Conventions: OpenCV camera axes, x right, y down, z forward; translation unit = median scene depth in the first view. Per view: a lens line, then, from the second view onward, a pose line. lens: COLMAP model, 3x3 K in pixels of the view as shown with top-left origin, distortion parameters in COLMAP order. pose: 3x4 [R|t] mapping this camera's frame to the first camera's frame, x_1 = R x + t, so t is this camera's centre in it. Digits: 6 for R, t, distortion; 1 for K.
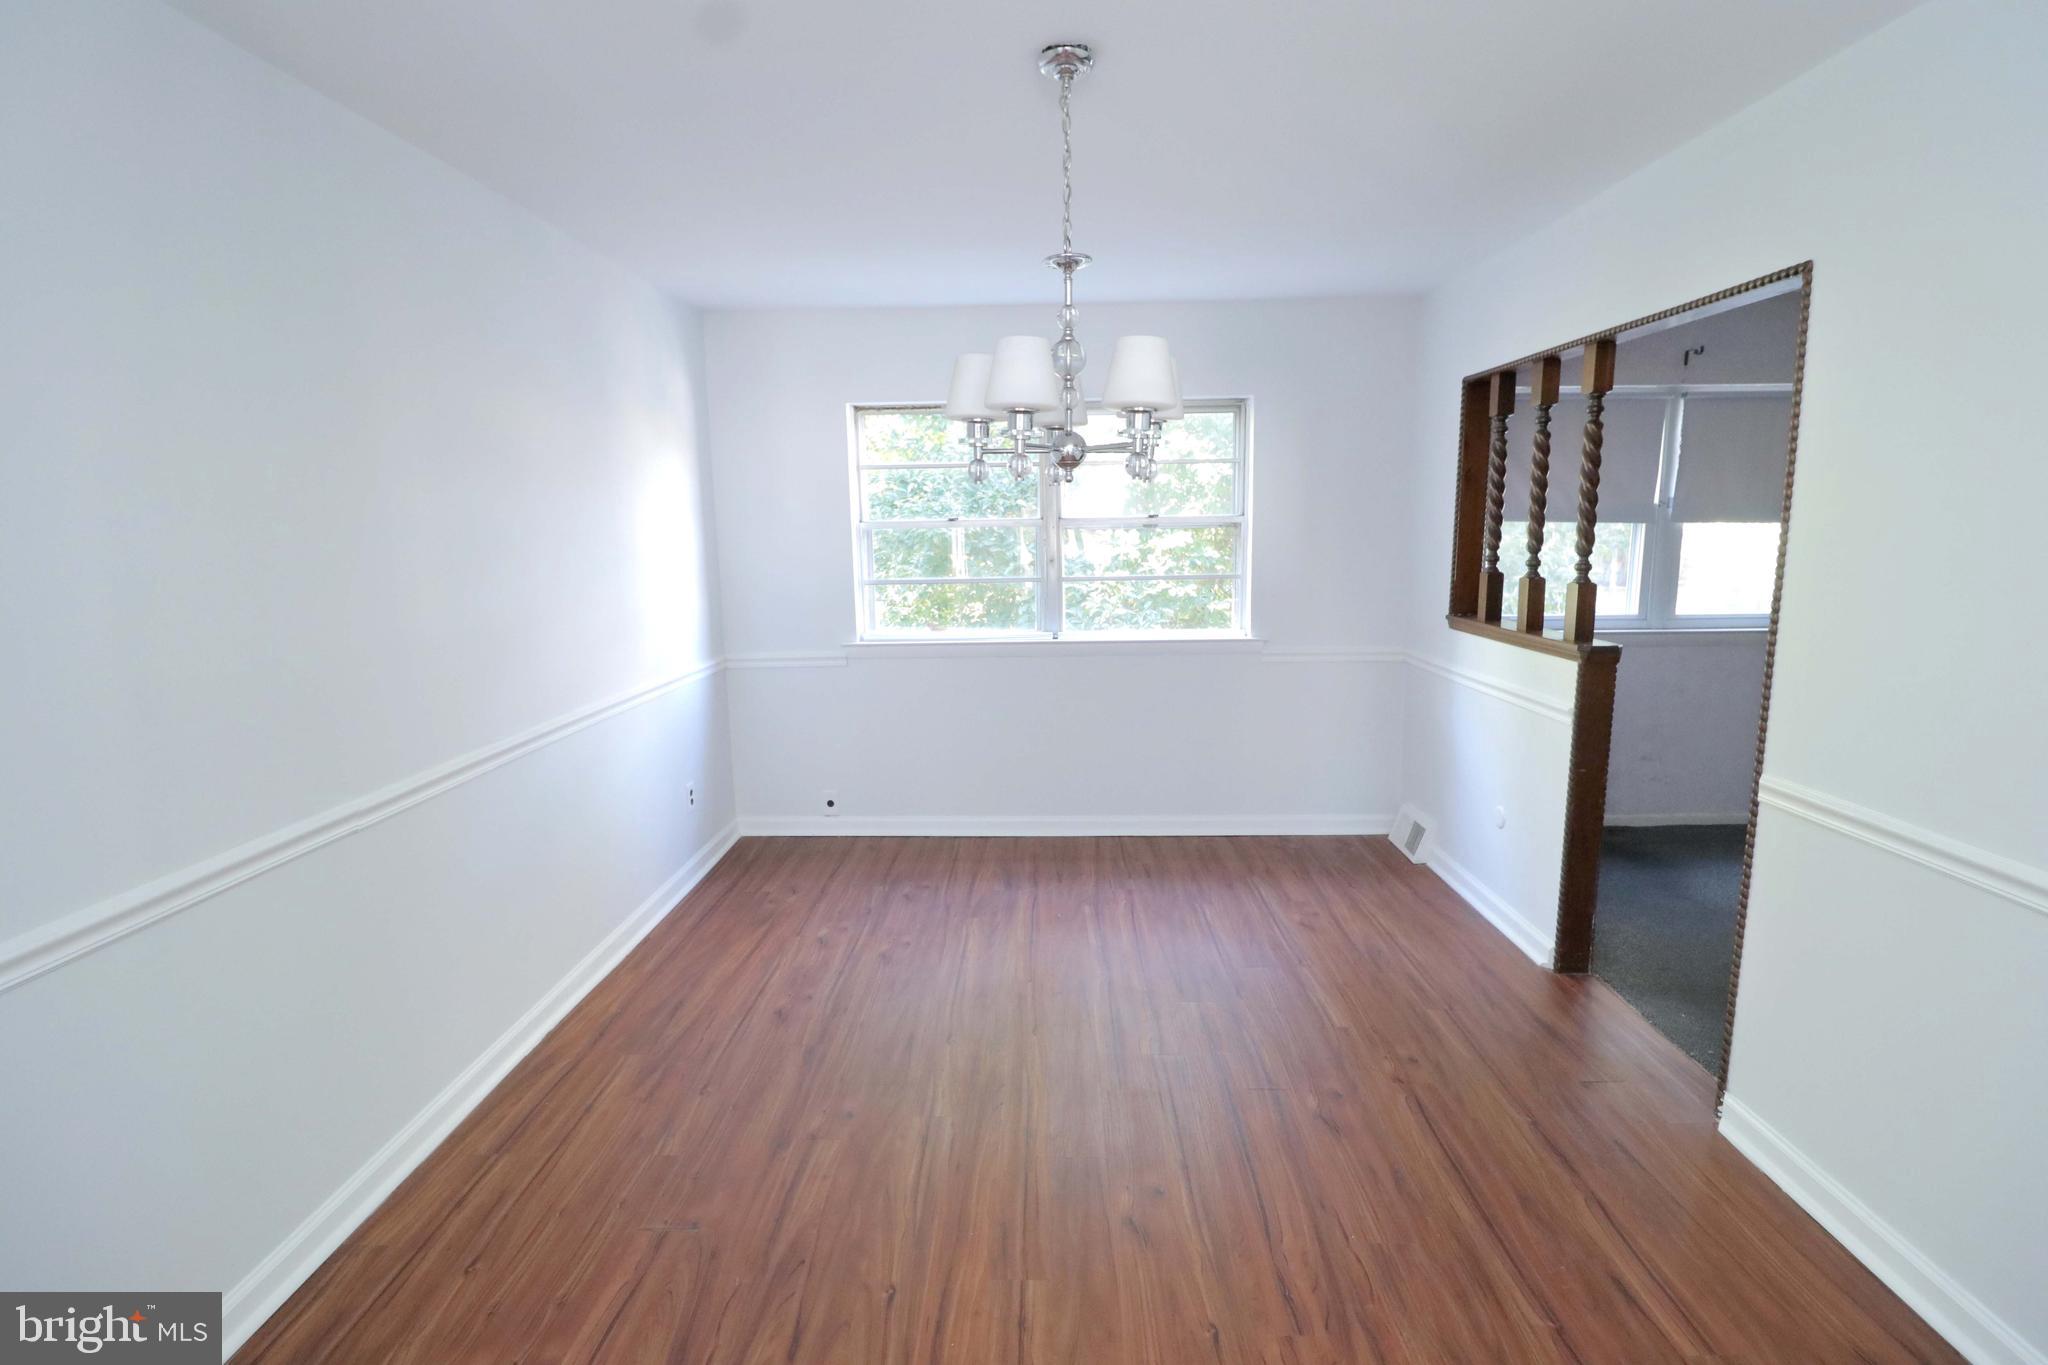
lens RADIAL K [[946.1, 0, 1014.8], [0, 946.1, 681.4], [0, 0, 1]] dist [-0.004059, -0.010578]
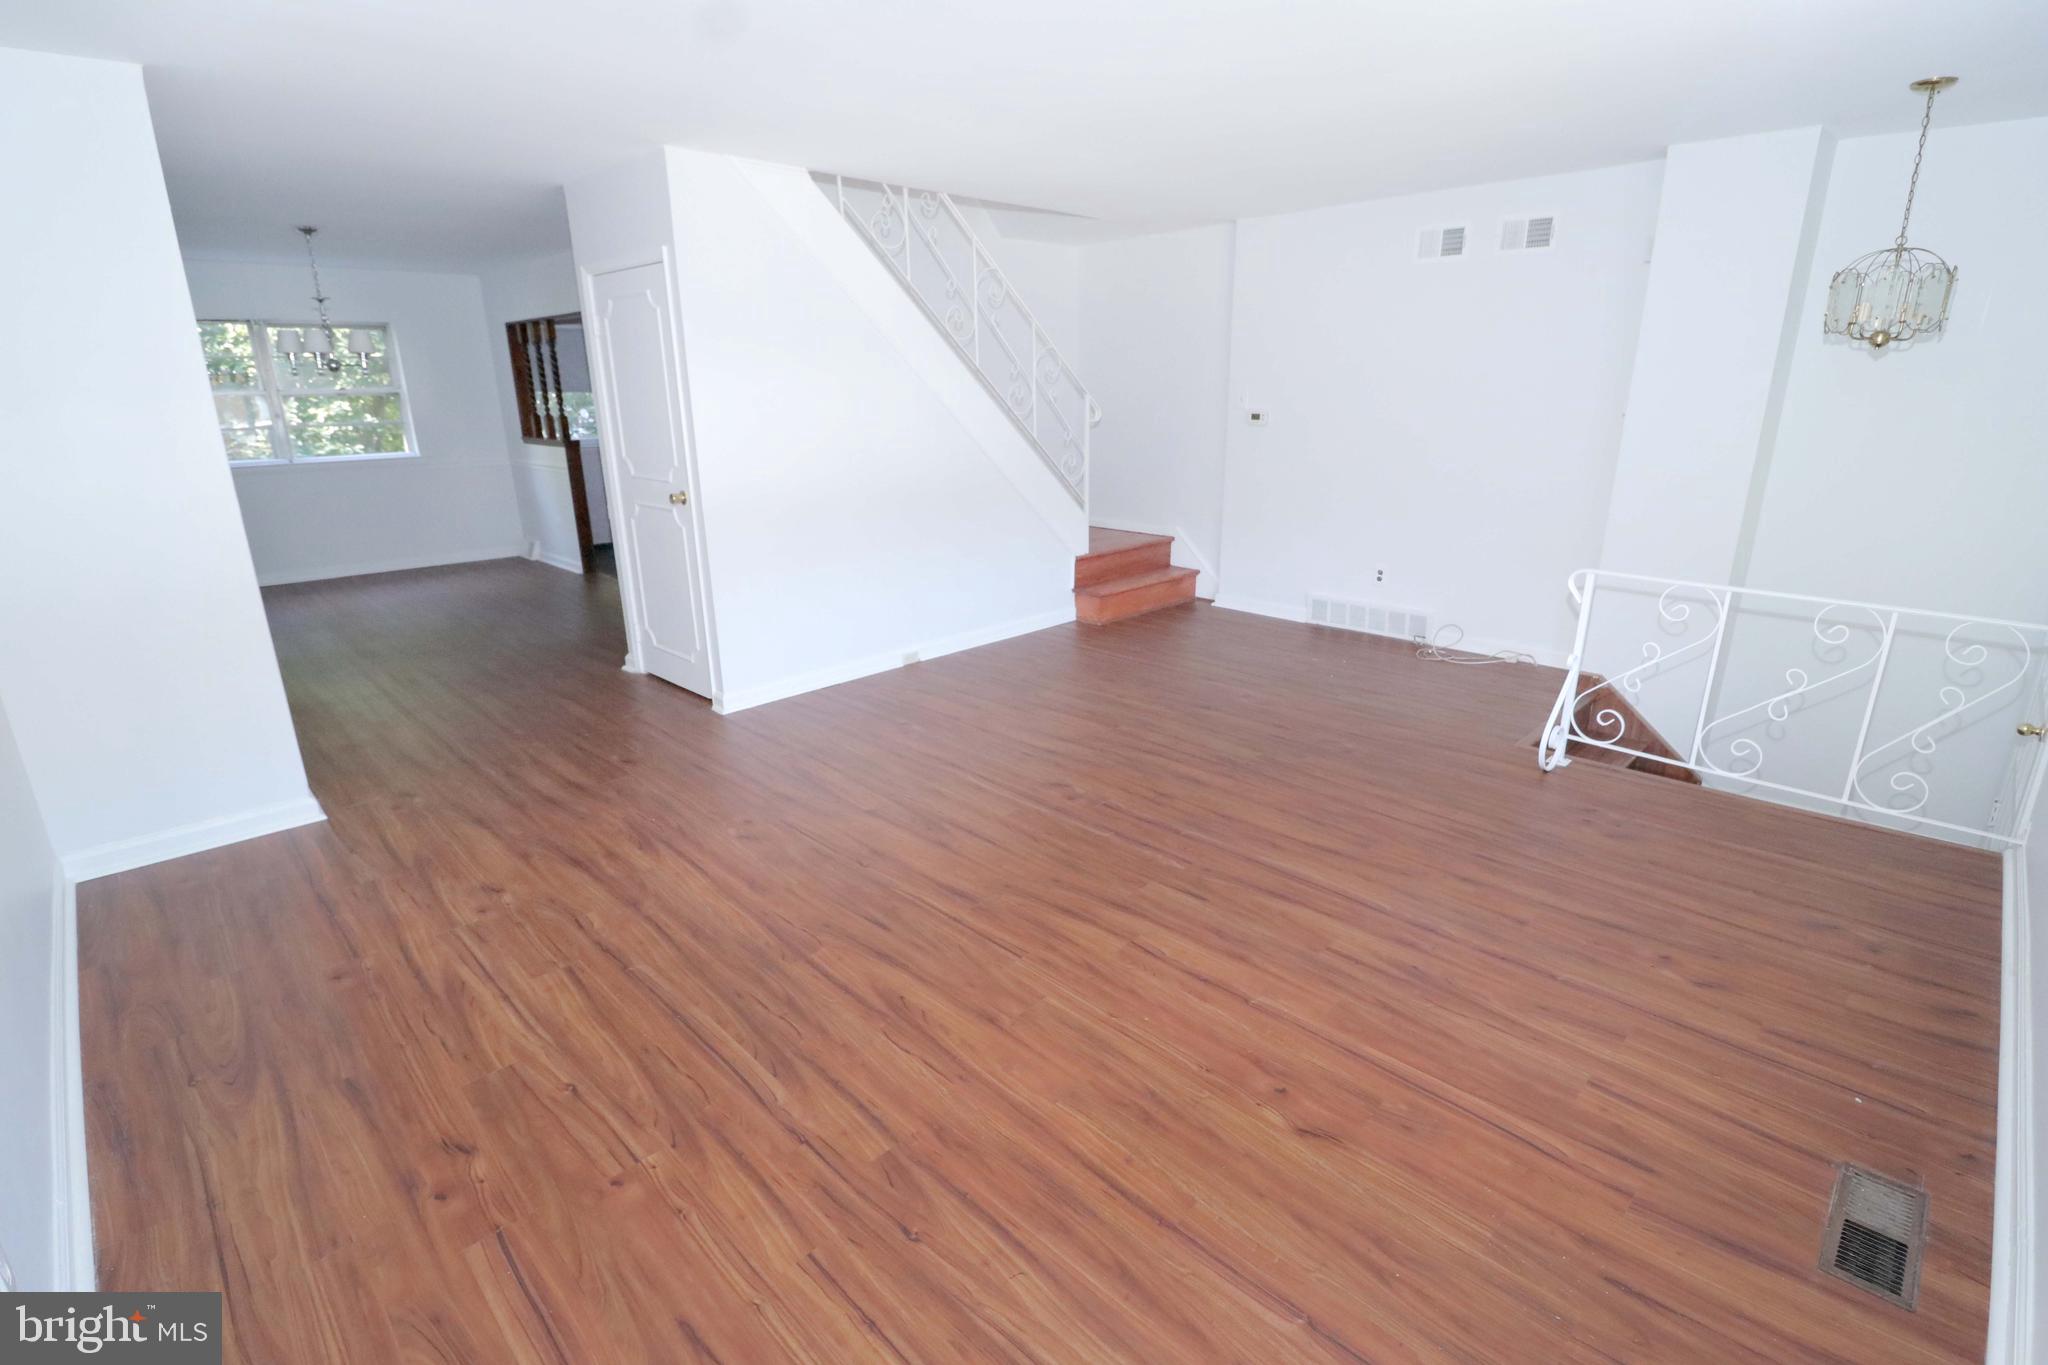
lens RADIAL K [[946.1, 0, 1026.0], [0, 946.1, 663.4], [0, 0, 1]] dist [-0.004059, -0.010578]
pose [[0.685369, -0.199166, 0.700430, -0.340020], [0.120194, 0.979618, 0.160943, 0.215818], [-0.718208, -0.026118, 0.695339, -1.257447]]
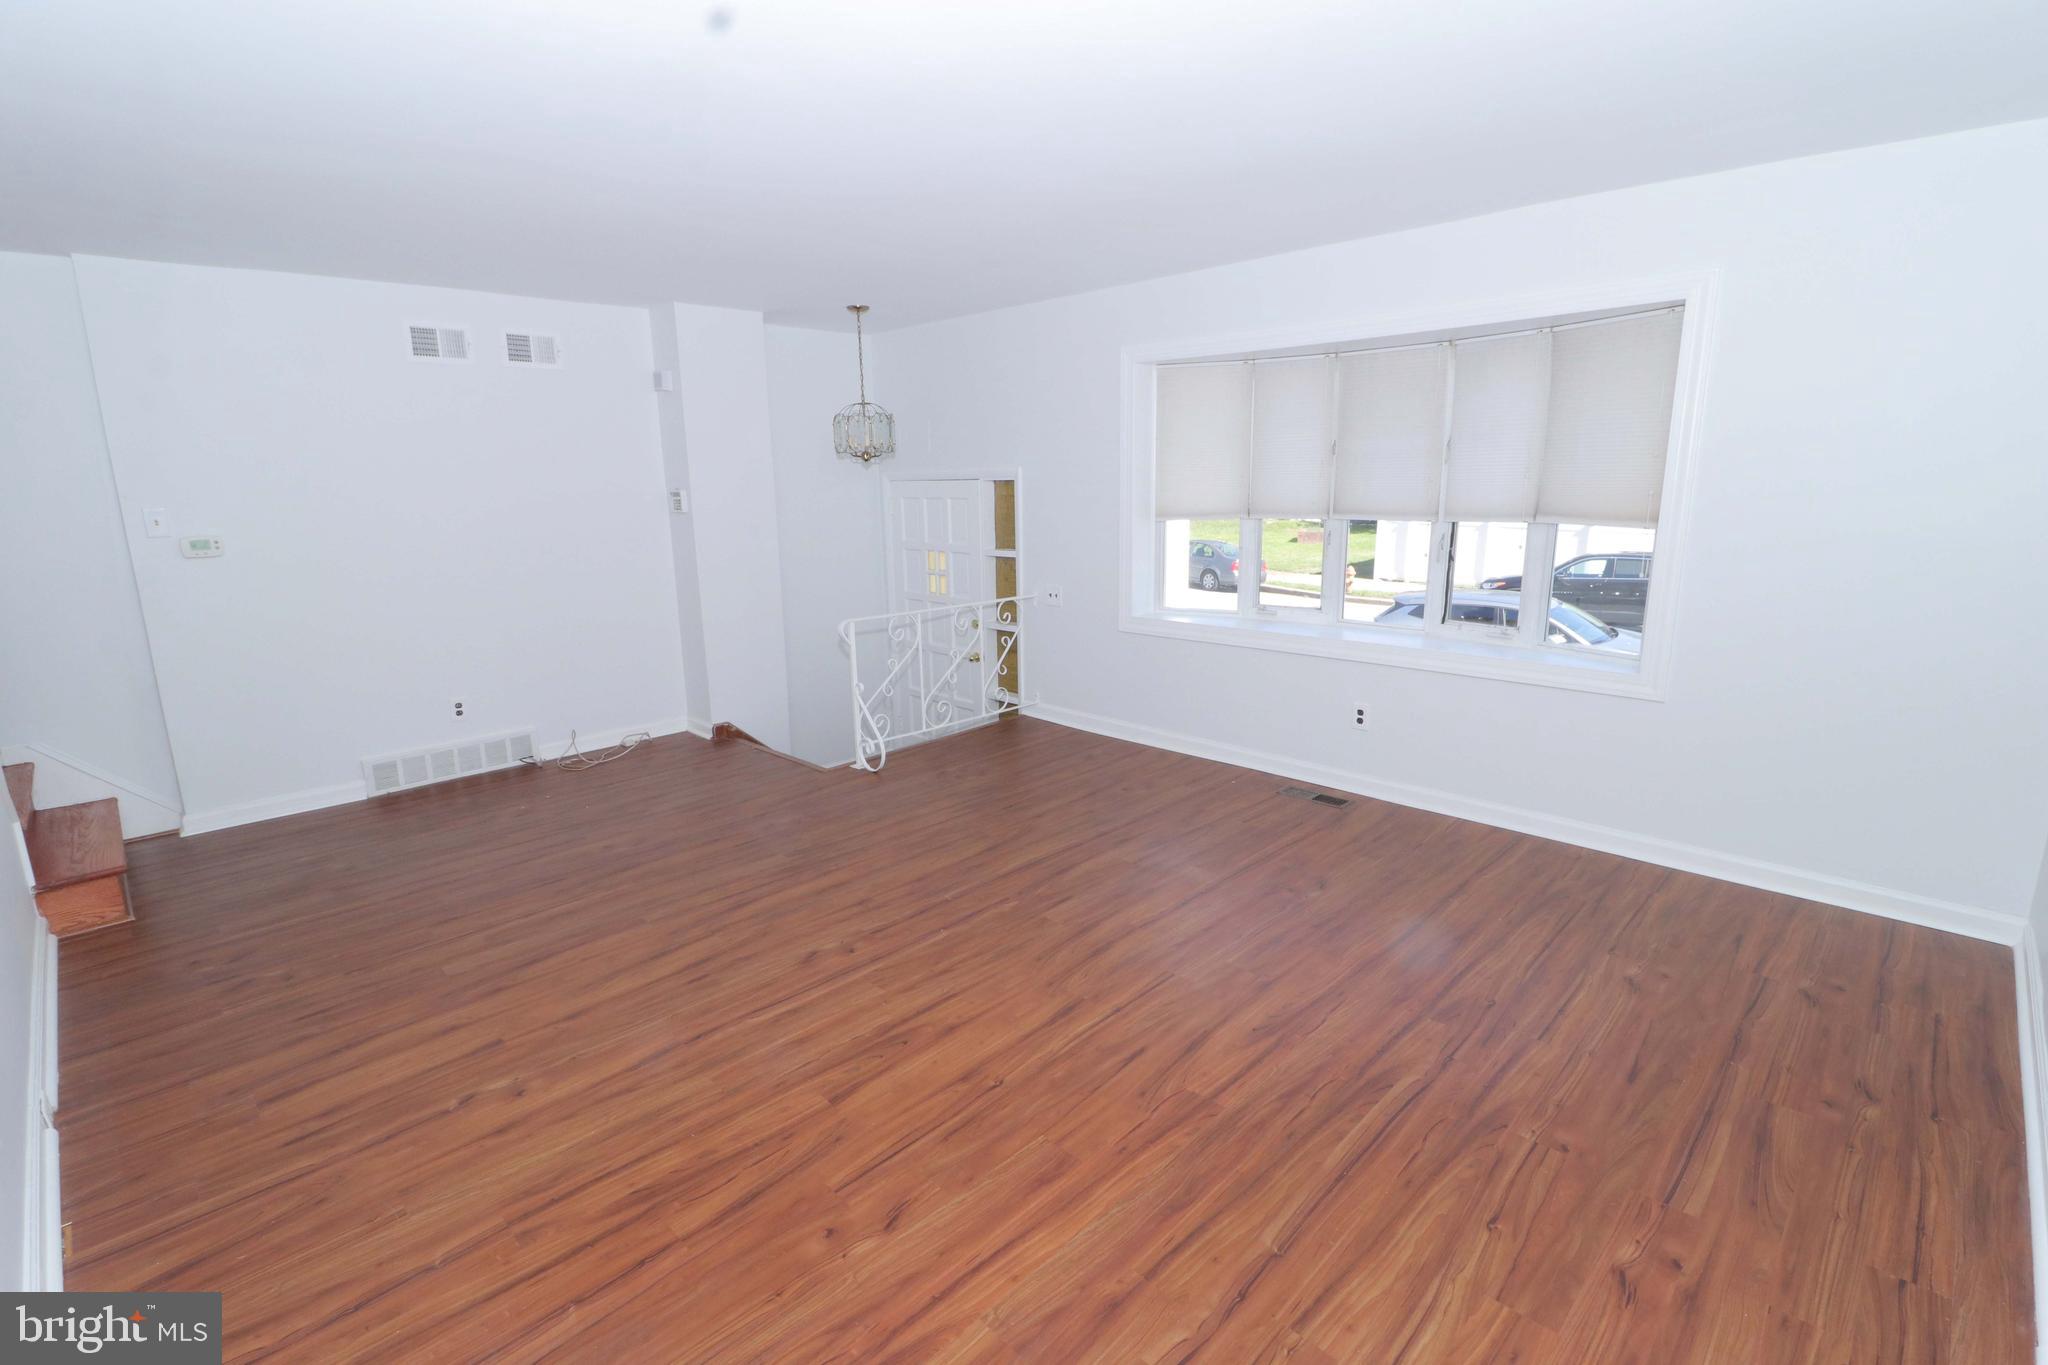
lens RADIAL K [[946.1, 0, 1017.9], [0, 946.1, 671.5], [0, 0, 1]] dist [-0.004059, -0.010578]
pose [[-0.727066, -0.112087, 0.677356, -0.310618], [0.142000, 0.940701, 0.308087, 0.062152], [-0.671722, 0.320184, -0.668035, -0.357990]]
